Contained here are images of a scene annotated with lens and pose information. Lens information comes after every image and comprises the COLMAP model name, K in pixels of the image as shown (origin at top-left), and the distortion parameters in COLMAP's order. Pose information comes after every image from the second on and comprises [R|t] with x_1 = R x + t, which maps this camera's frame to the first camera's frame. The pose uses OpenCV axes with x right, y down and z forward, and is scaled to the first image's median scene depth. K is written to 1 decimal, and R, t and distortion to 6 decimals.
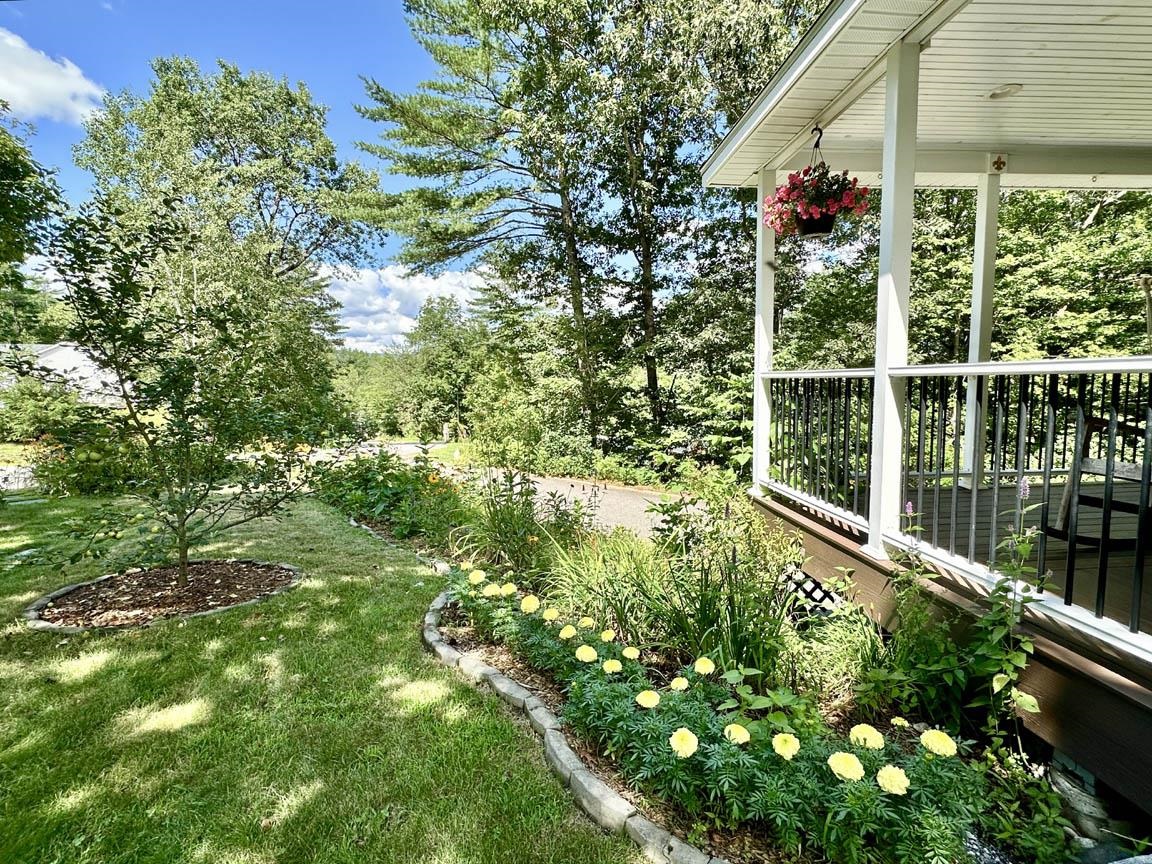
lens RADIAL K [[549.9, 0, 576.3], [0, 549.9, 432.7], [0, 0, 1]] dist [-0.002057, -0.000358]
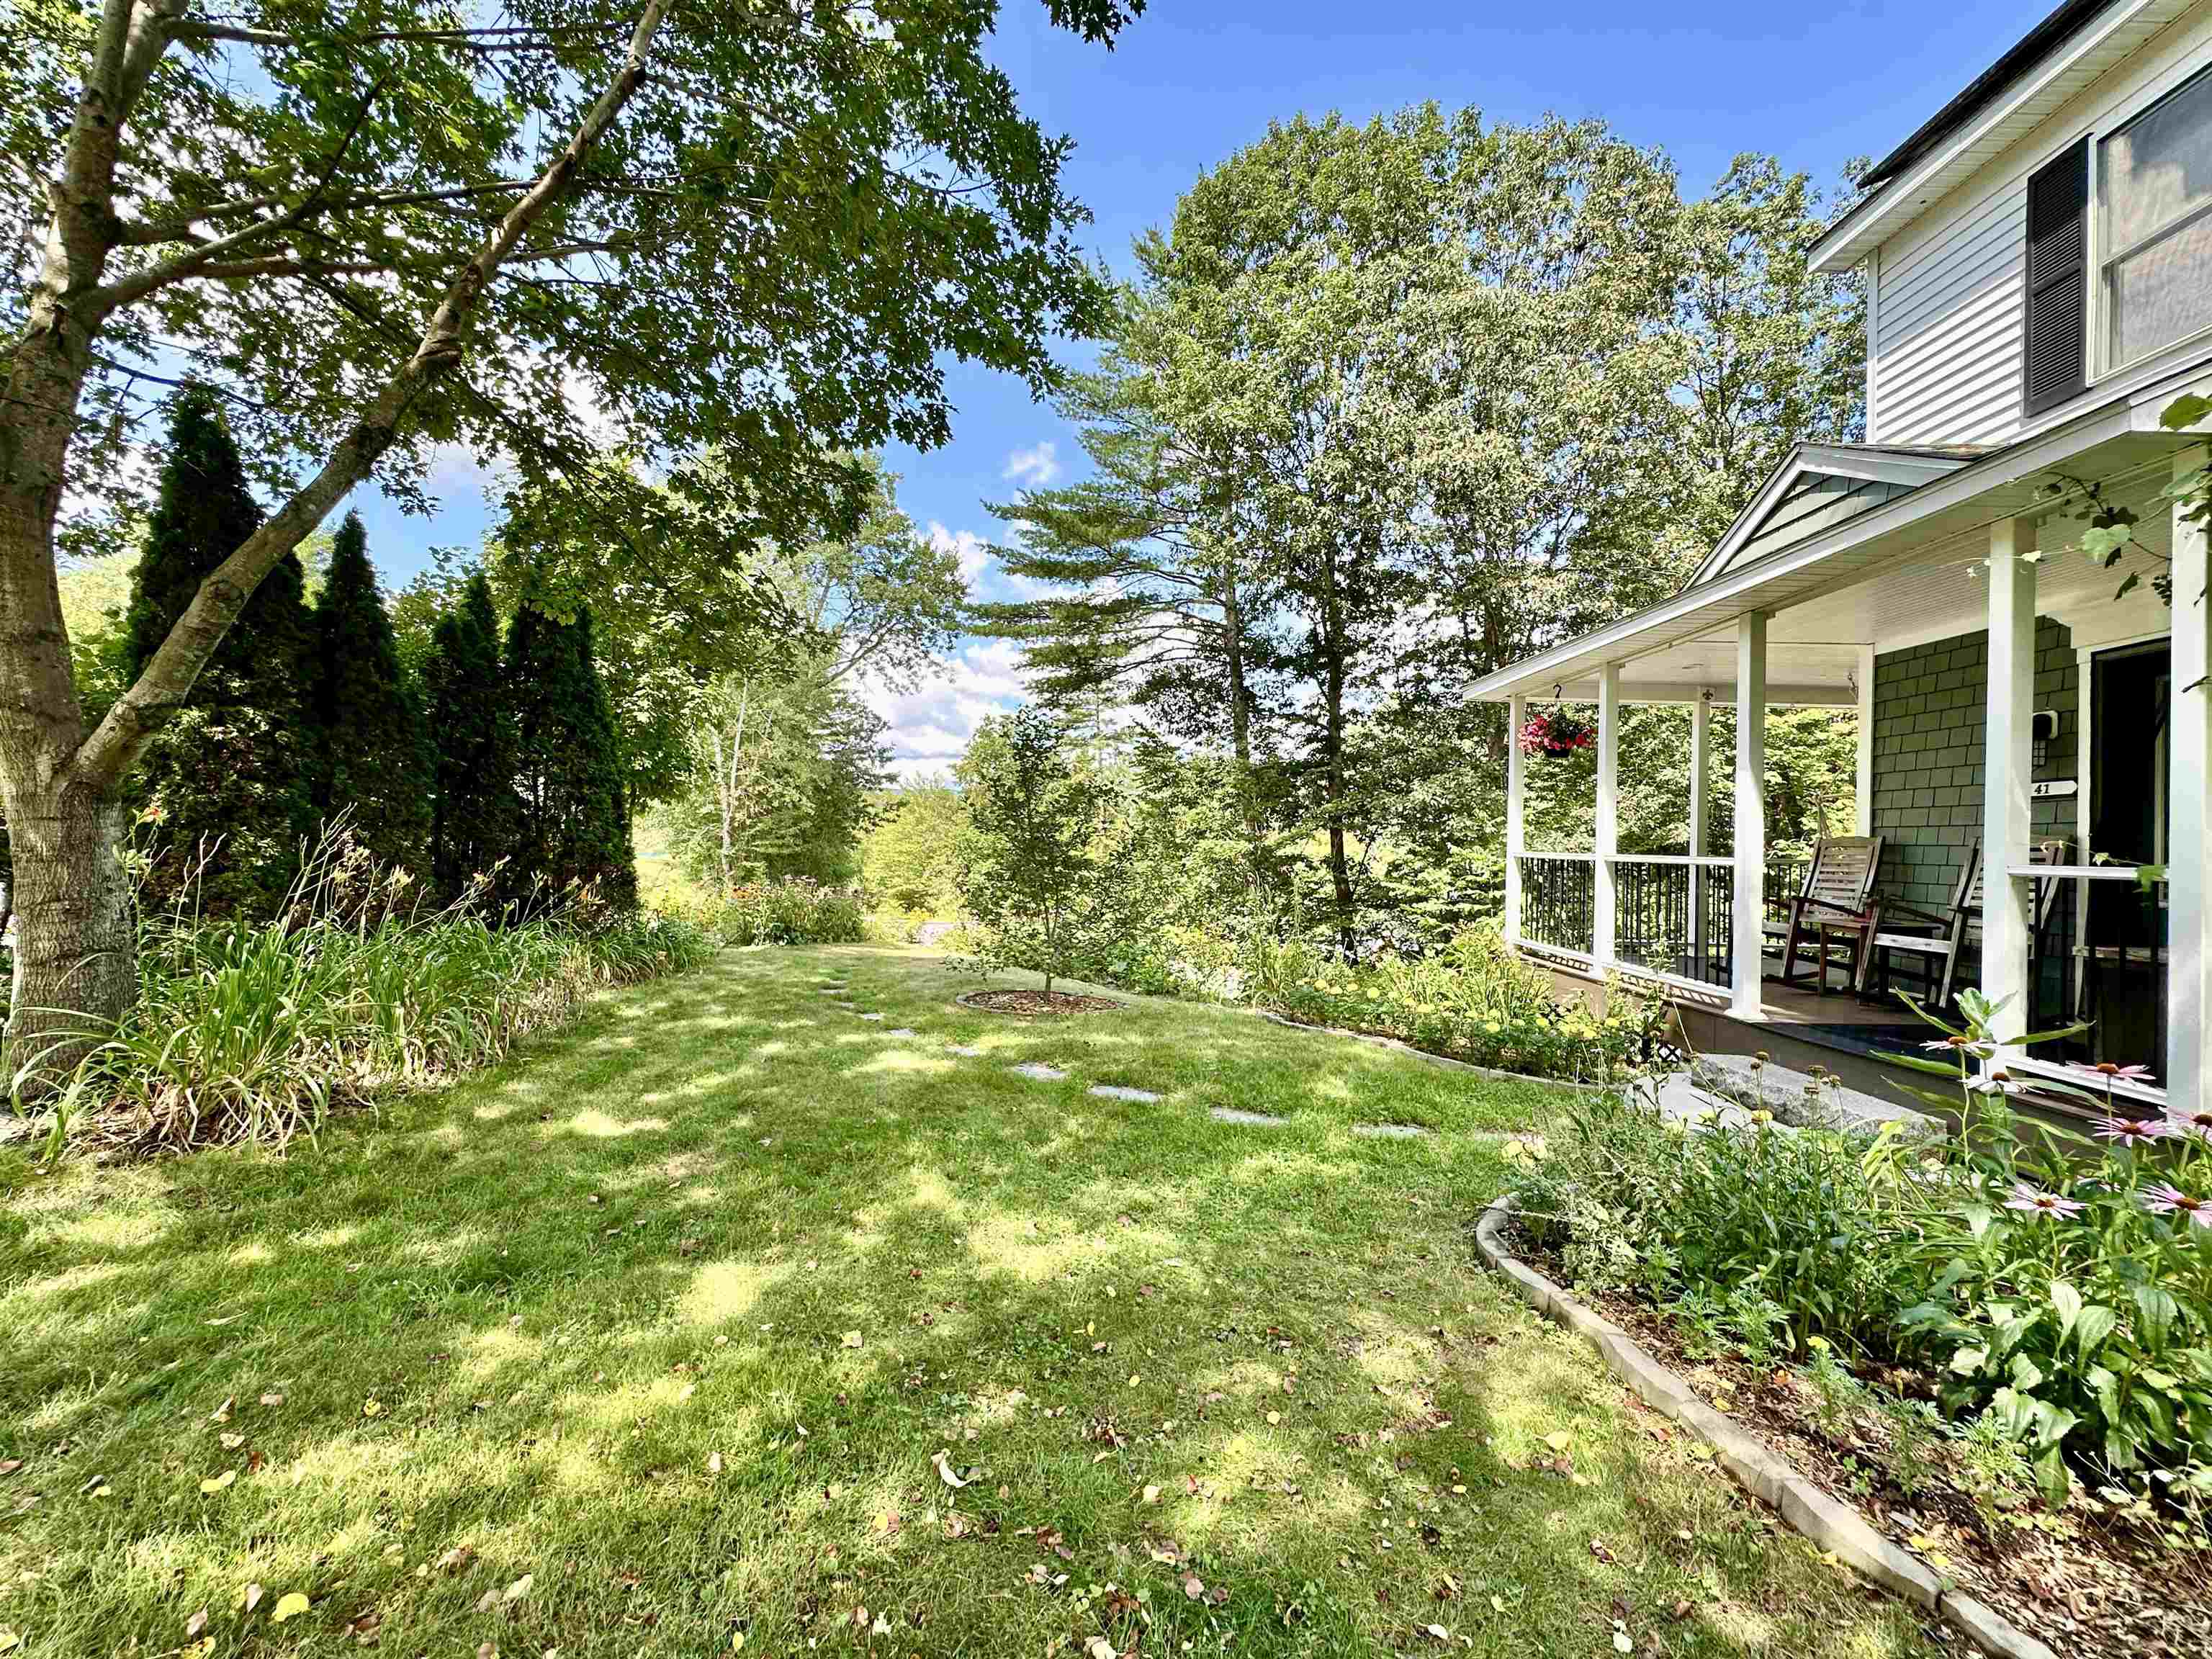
lens RADIAL K [[899.7, 0, 1105.6], [0, 899.7, 831.9], [0, 0, 1]] dist [0.000875, 0.000363]
pose [[0.997183, 0.039305, -0.063883, -0.098841], [-0.045585, 0.993941, -0.100018, 0.019661], [0.059565, 0.102649, 0.992933, -0.235911]]
